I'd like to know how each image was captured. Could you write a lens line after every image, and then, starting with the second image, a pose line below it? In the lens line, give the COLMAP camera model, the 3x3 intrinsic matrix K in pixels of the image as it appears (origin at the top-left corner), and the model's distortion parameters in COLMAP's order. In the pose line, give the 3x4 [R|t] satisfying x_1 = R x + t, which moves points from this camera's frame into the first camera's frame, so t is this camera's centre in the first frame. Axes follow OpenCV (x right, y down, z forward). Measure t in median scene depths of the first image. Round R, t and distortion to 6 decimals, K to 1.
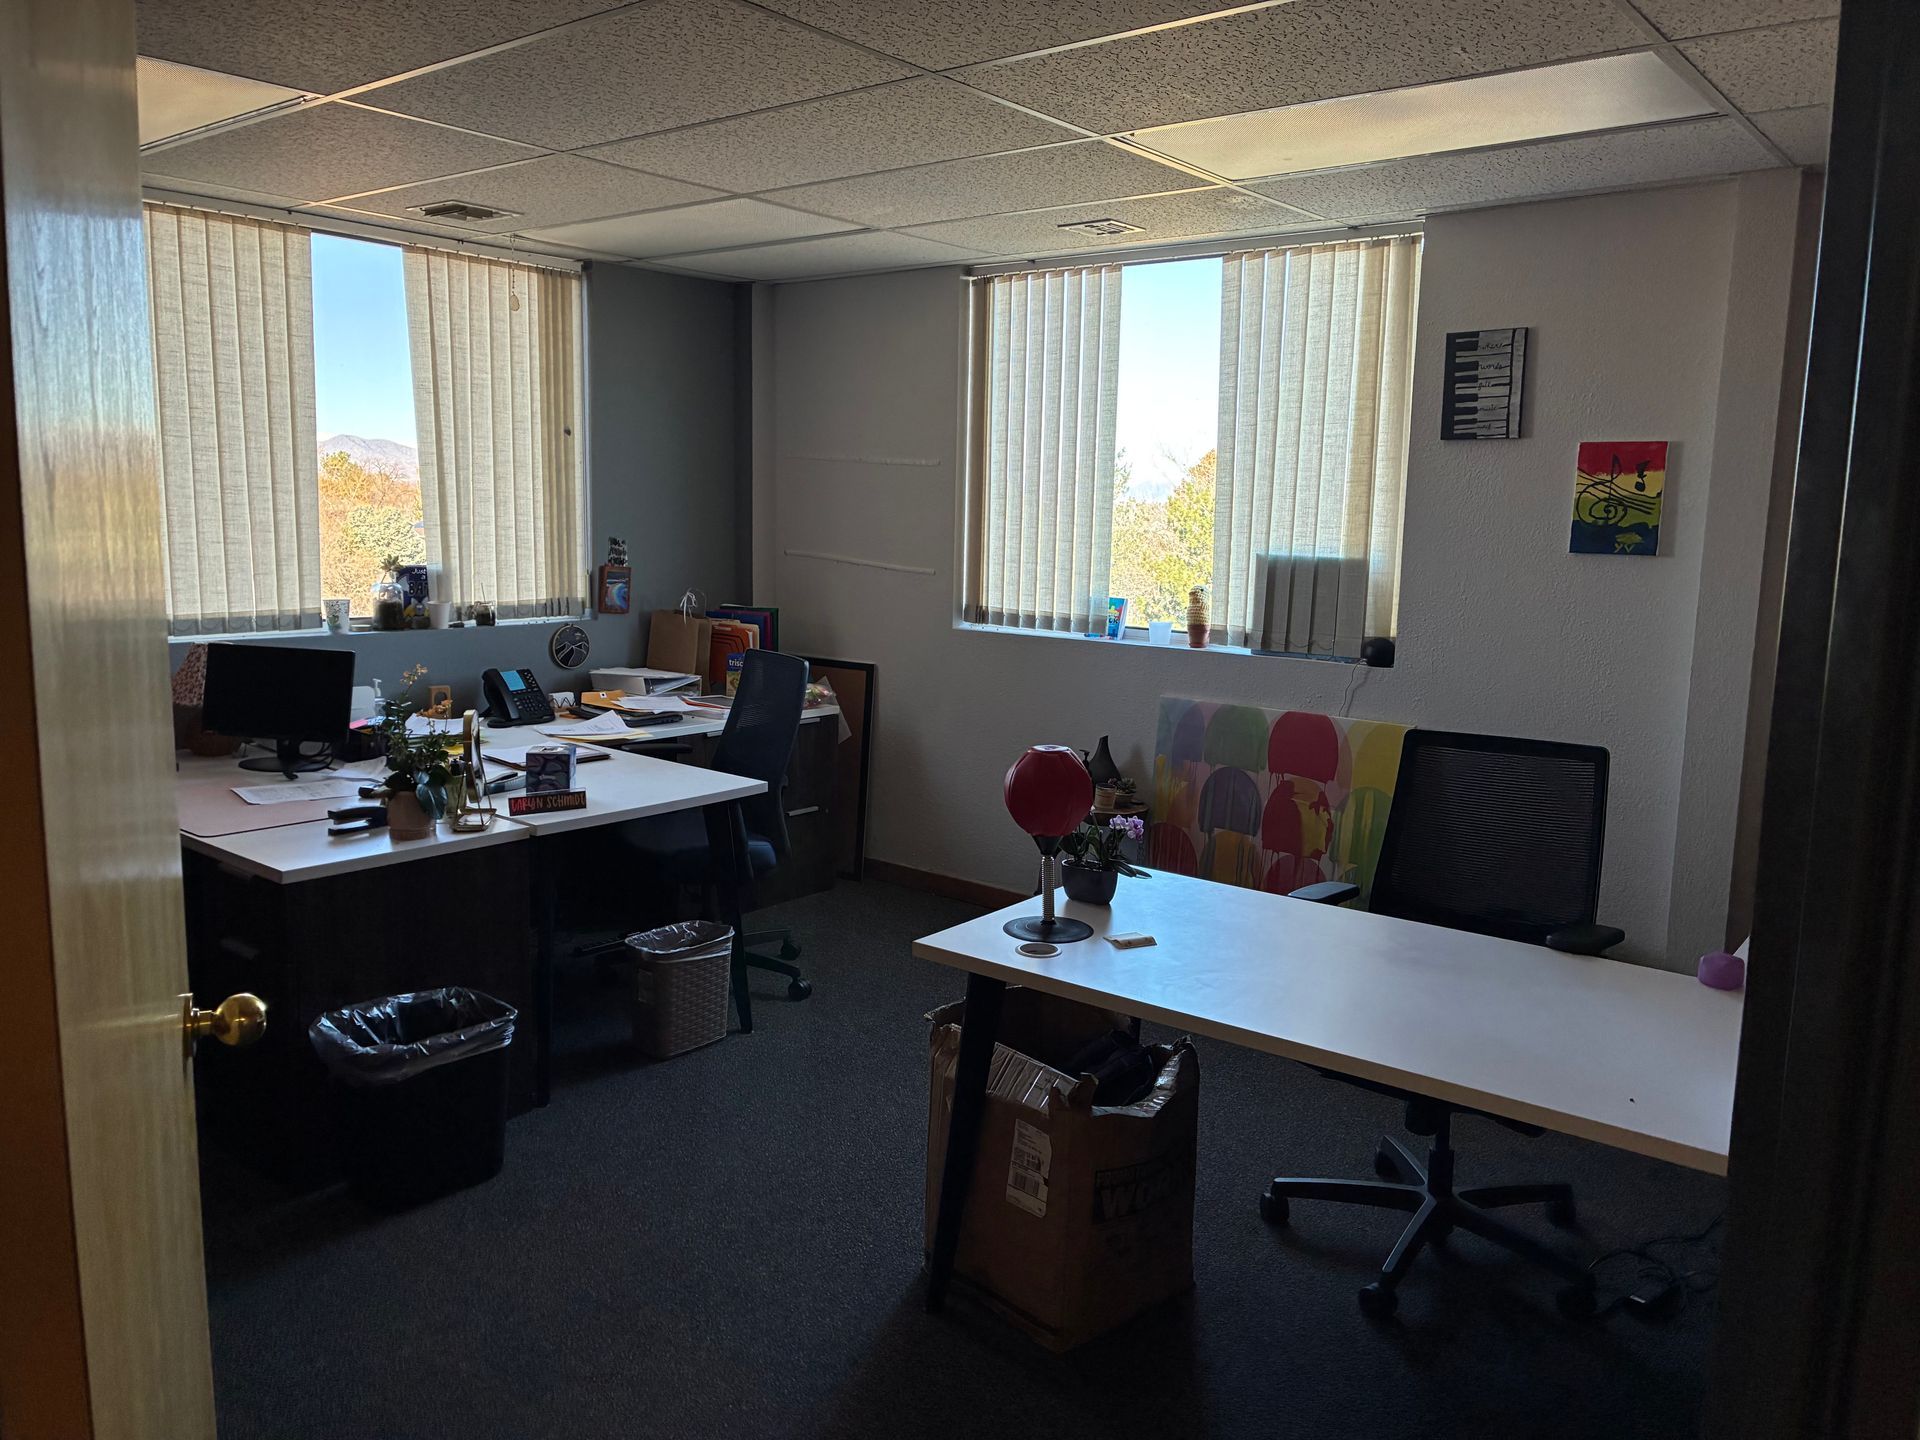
lens RADIAL K [[1457.8, 0, 954.7], [0, 1457.8, 720.2], [0, 0, 1]] dist [0.006243, -0.000172]
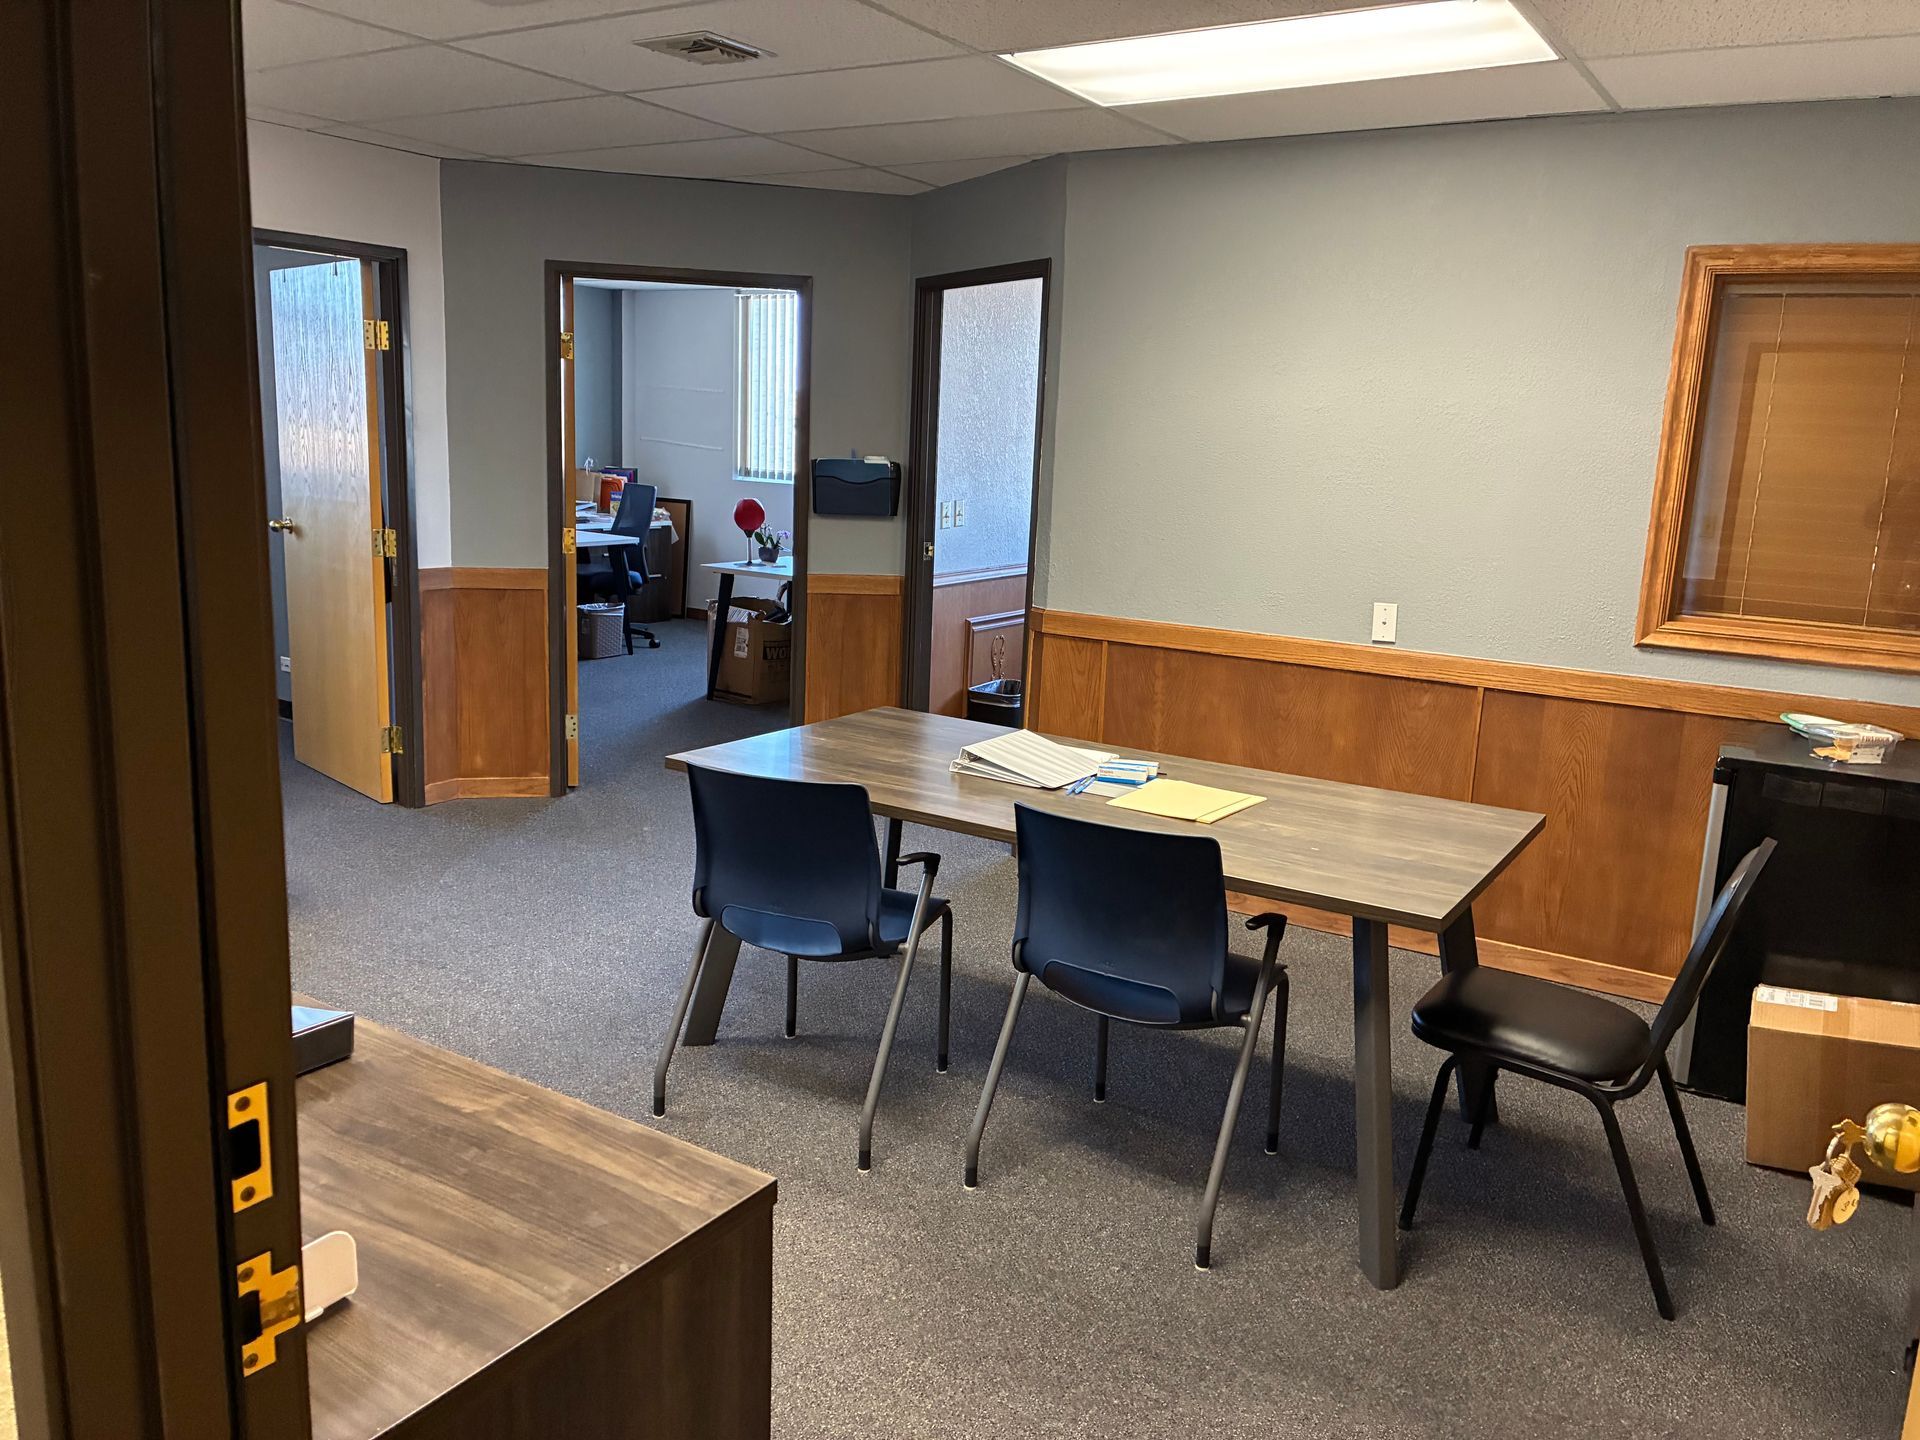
lens RADIAL K [[1457.8, 0, 968.2], [0, 1457.8, 721.6], [0, 0, 1]] dist [0.006243, -0.000172]
pose [[0.992566, -0.008566, 0.121407, 0.070645], [0.002246, 0.998639, 0.052100, 0.153753], [-0.121688, -0.051440, 0.991235, -0.935179]]
